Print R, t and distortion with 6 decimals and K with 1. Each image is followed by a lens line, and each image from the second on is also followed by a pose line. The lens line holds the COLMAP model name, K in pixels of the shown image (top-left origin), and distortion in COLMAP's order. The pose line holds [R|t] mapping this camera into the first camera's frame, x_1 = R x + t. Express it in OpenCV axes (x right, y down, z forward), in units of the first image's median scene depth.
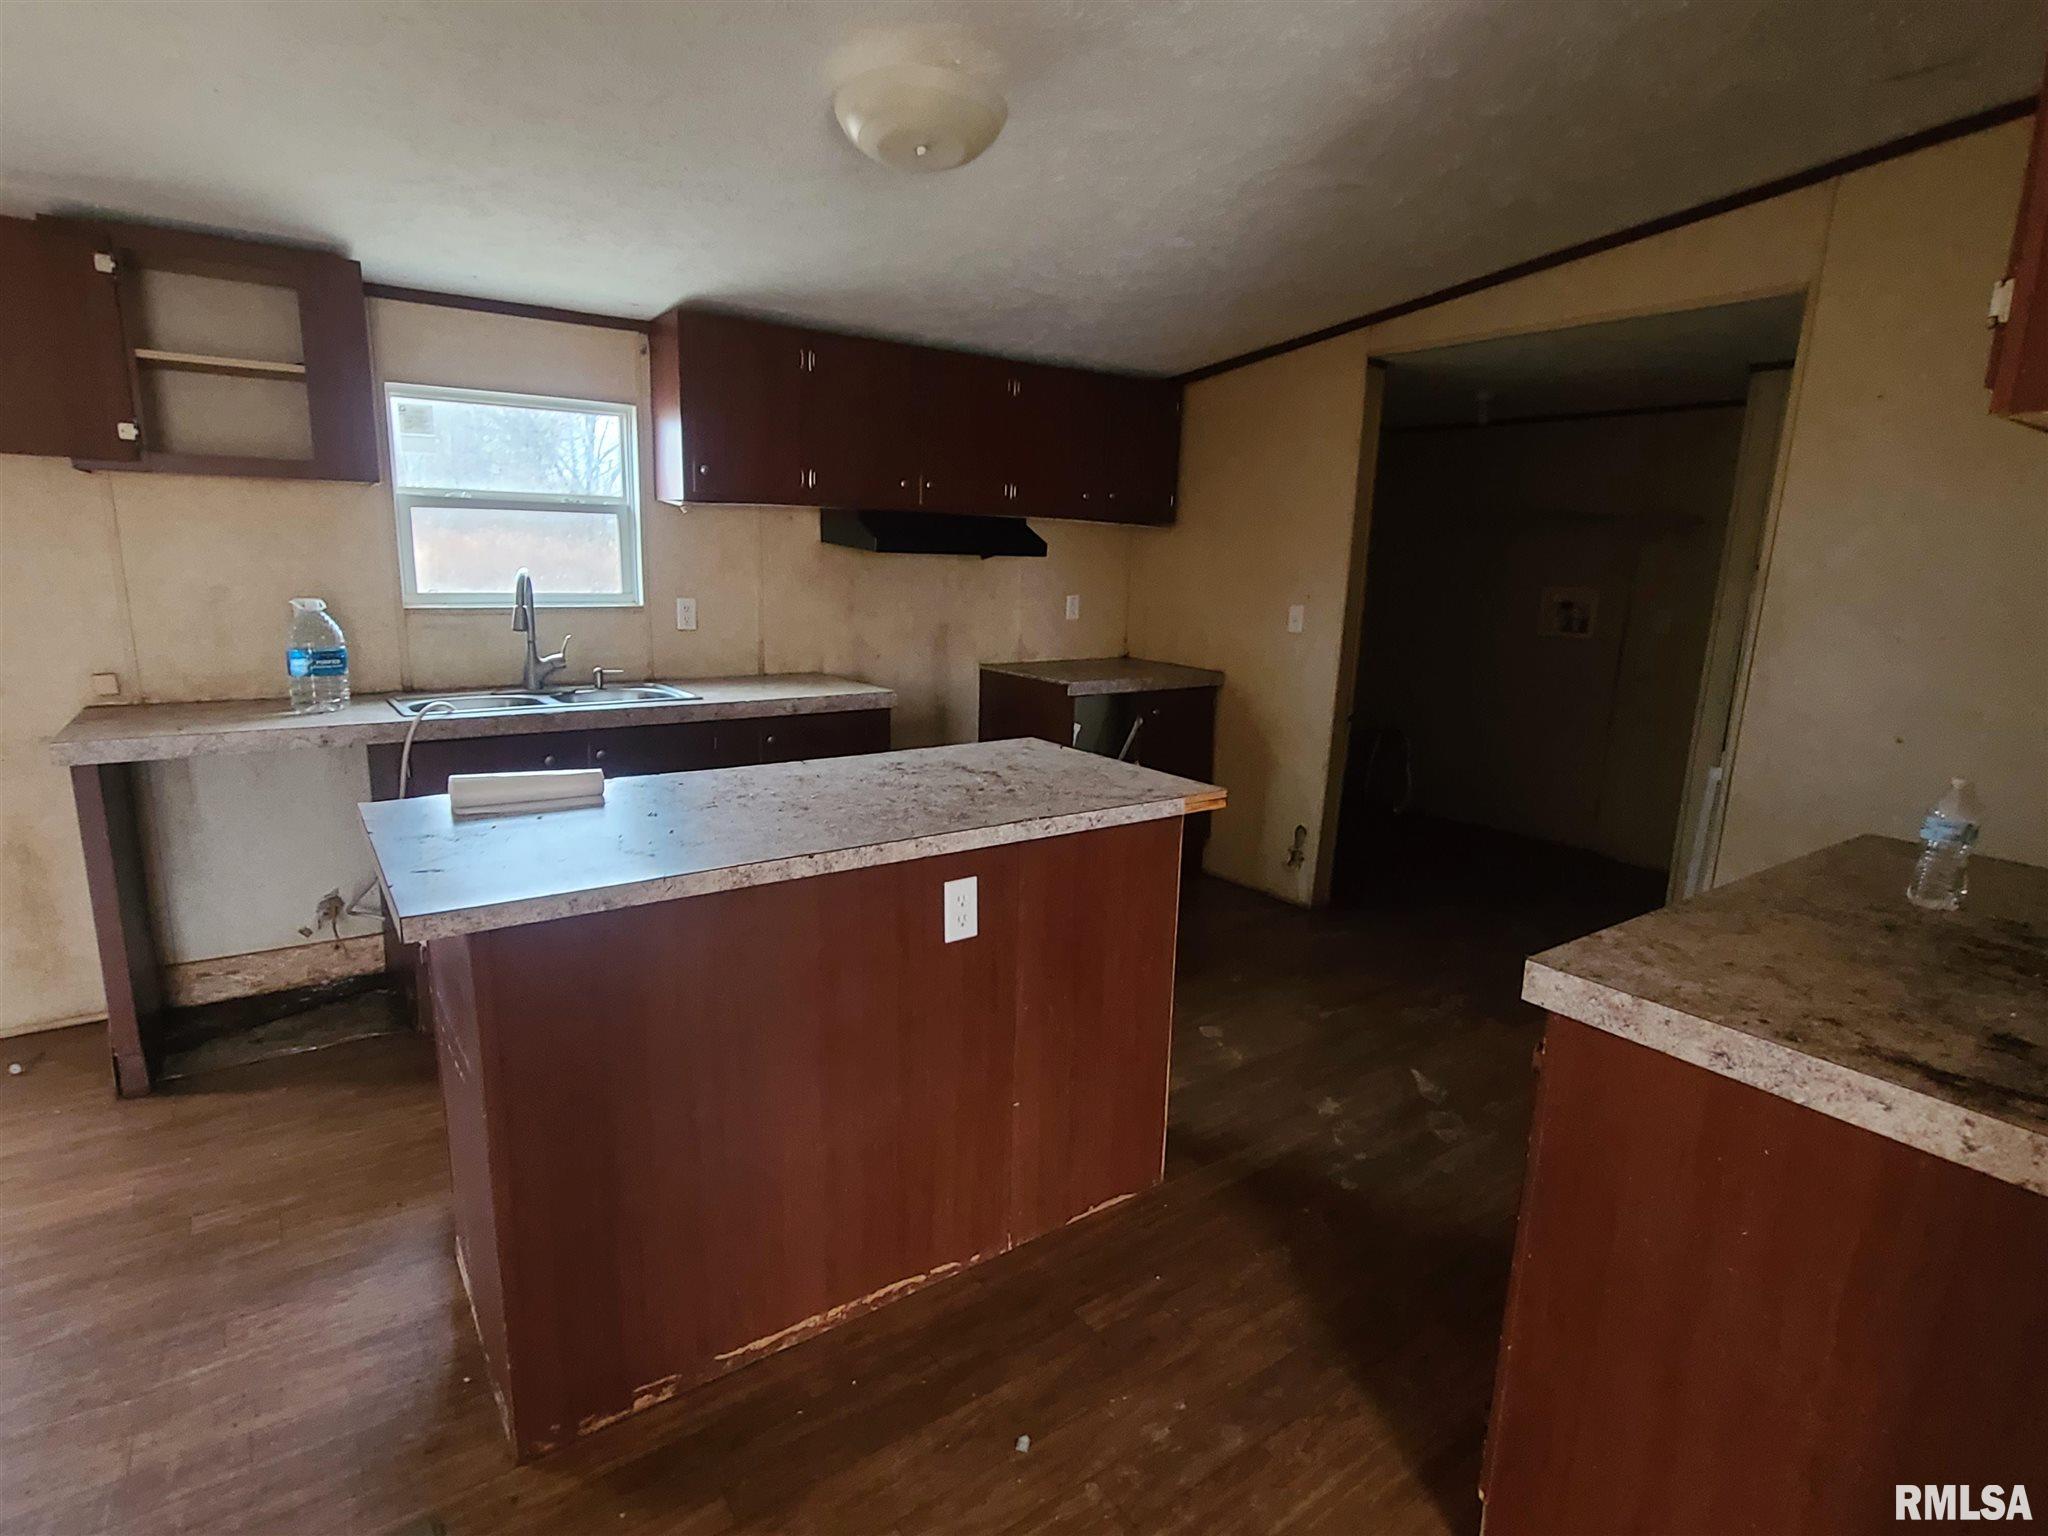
lens RADIAL K [[1047.4, 0, 1025.4], [0, 1047.4, 769.0], [0, 0, 1]] dist [-0.004227, 0.000149]
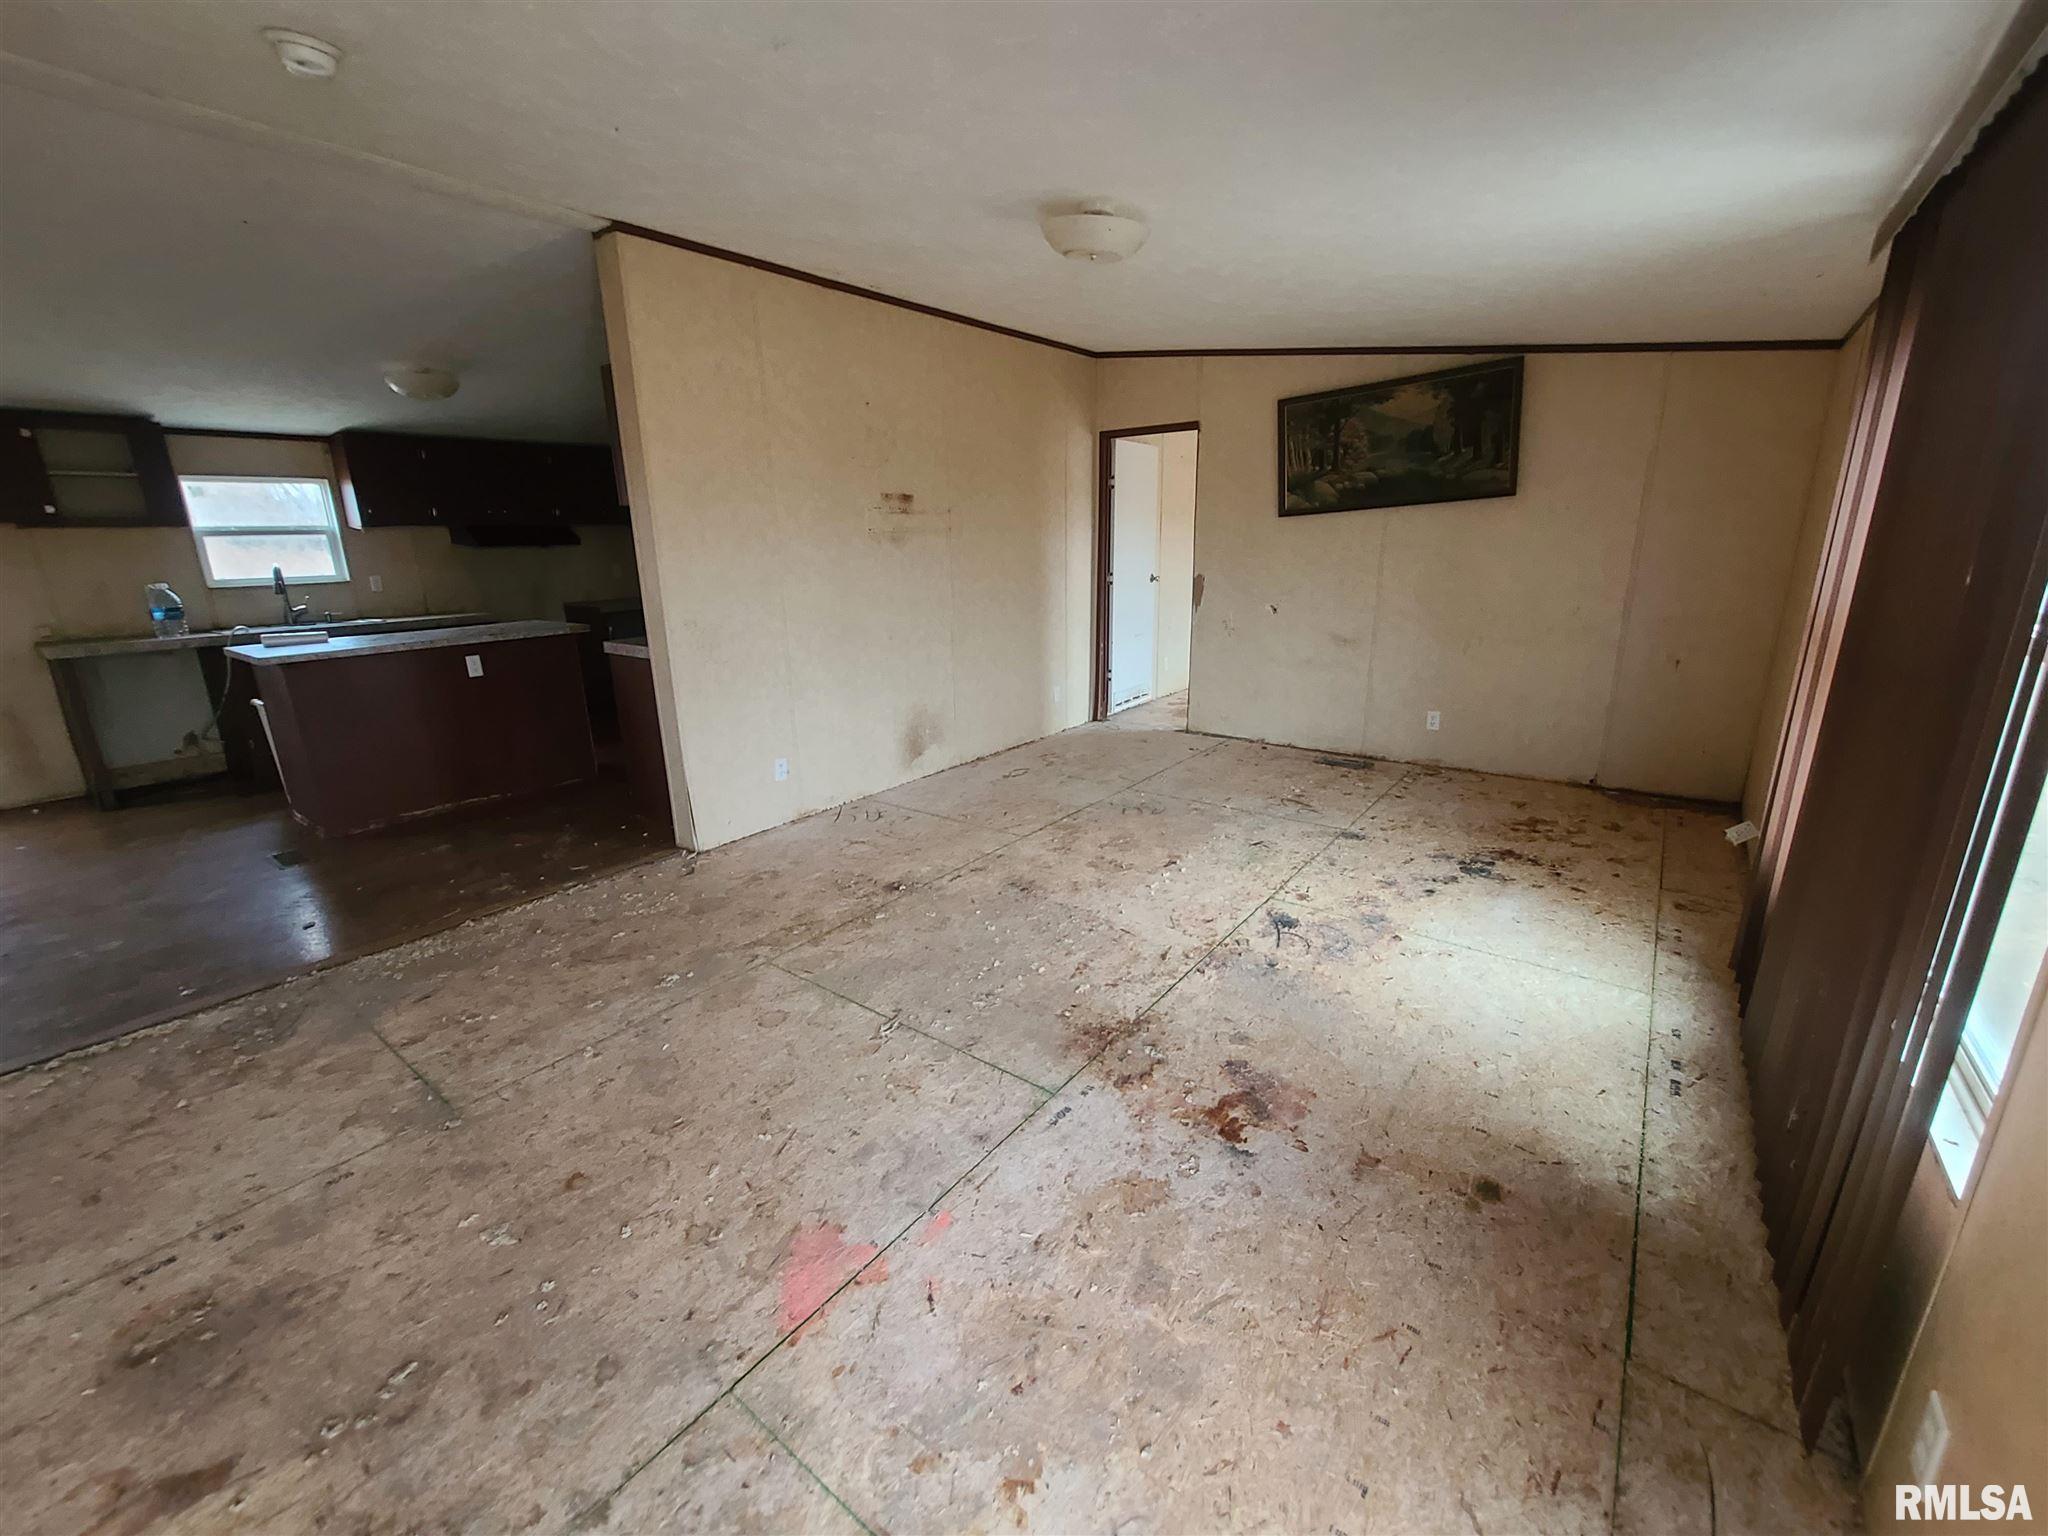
lens RADIAL K [[827.2, 0, 1019.8], [0, 827.2, 766.1], [0, 0, 1]] dist [0.000204, -0.000215]
pose [[0.954148, -0.123595, 0.272628, 0.427475], [0.104021, 0.990921, 0.085174, 0.216863], [-0.280680, -0.052910, 0.958342, -0.997139]]
